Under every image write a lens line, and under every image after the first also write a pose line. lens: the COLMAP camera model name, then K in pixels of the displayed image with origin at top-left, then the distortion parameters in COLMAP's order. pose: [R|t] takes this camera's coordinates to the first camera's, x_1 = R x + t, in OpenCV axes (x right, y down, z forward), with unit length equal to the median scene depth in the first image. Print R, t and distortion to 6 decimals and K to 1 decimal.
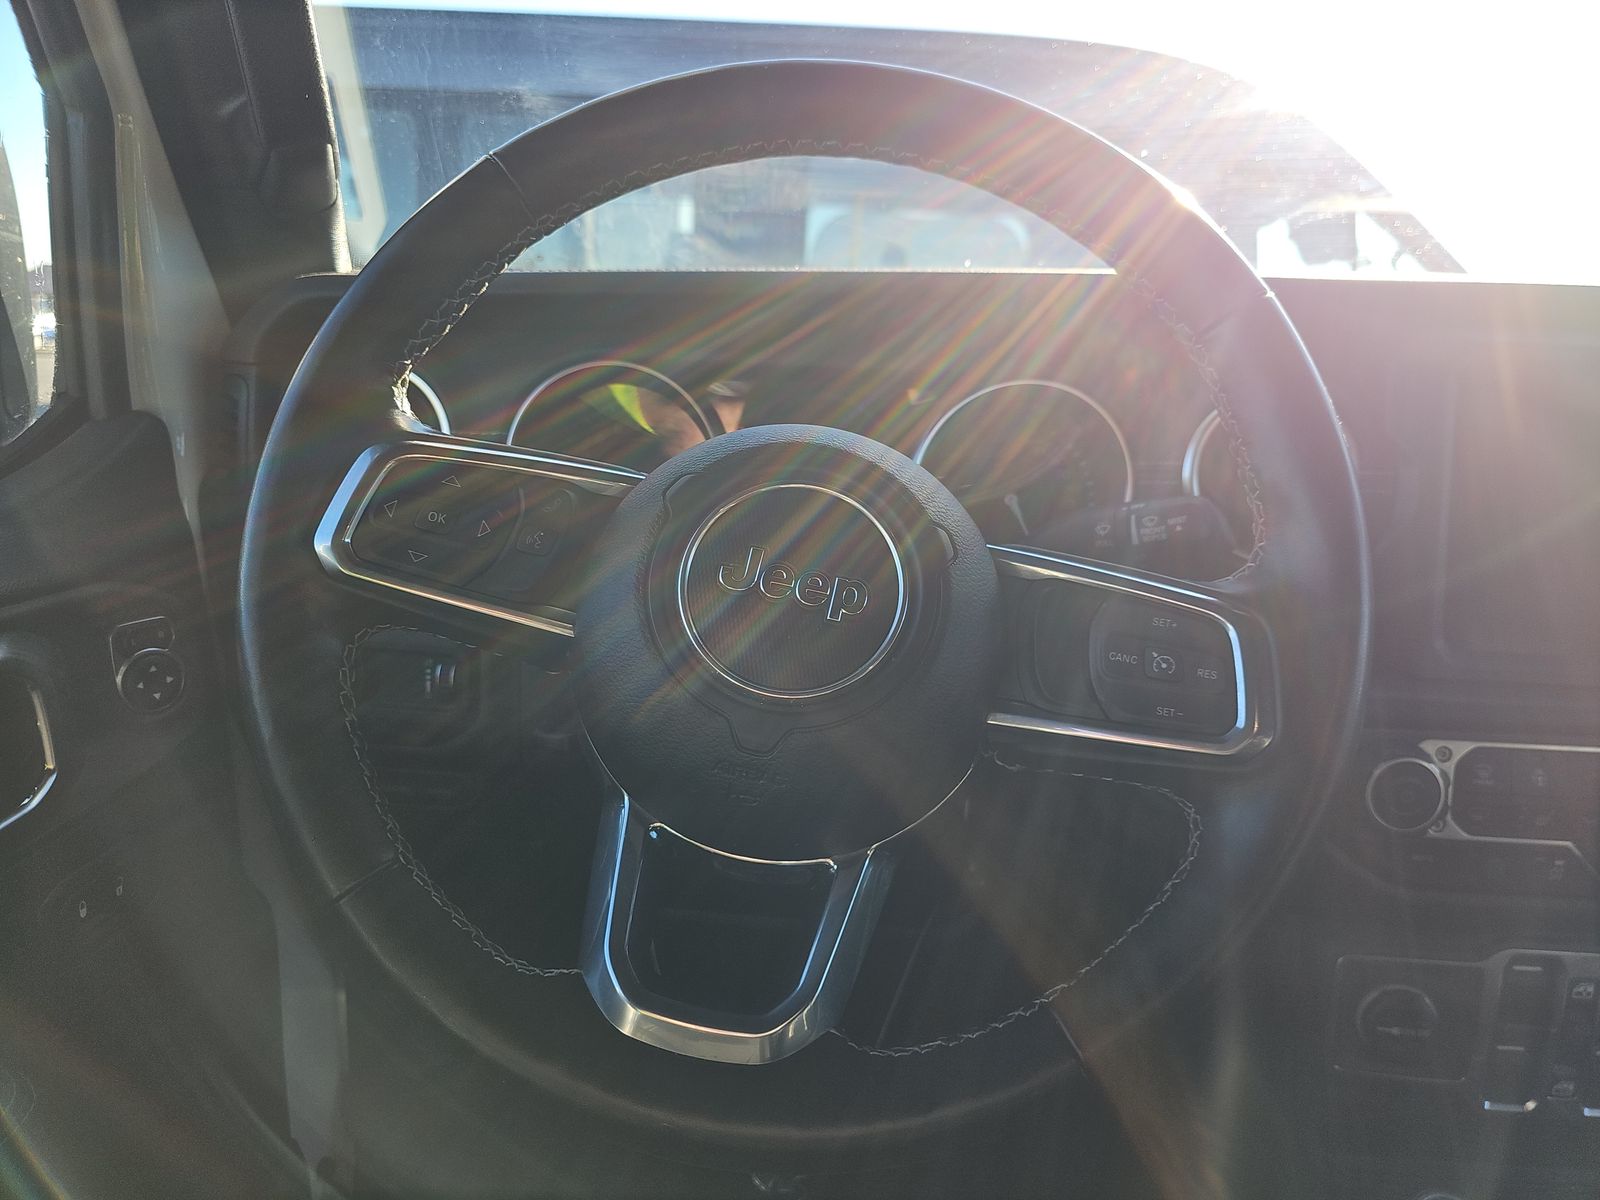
lens RADIAL K [[1051.0, 0, 800.0], [0, 1051.0, 600.0], [0, 0, 1]] dist [0.020529, -0.000712]
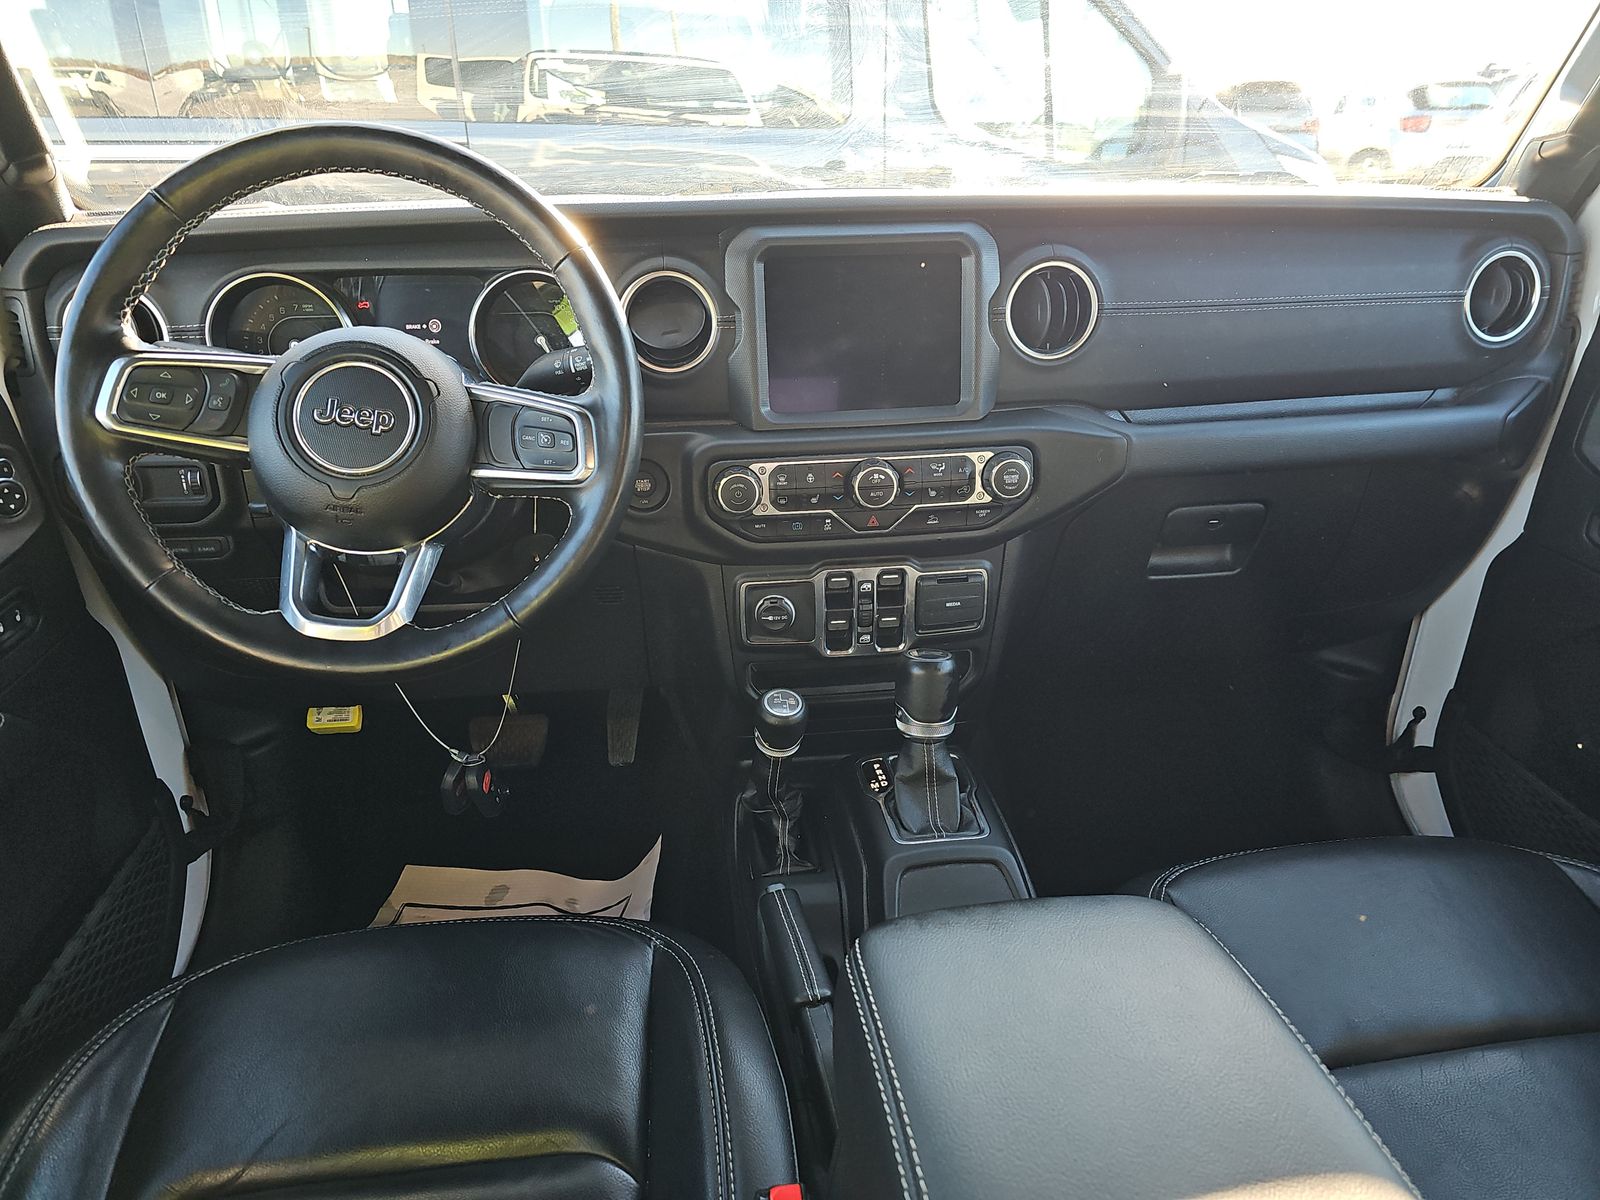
lens RADIAL K [[1044.6, 0, 801.4], [0, 1044.6, 608.6], [0, 0, 1]] dist [-0.000351, -0.000469]
pose [[0.983479, -0.110798, 0.143151, 0.466081], [0.076005, 0.970463, 0.228964, -0.045753], [-0.164292, -0.214301, 0.962852, -1.059284]]
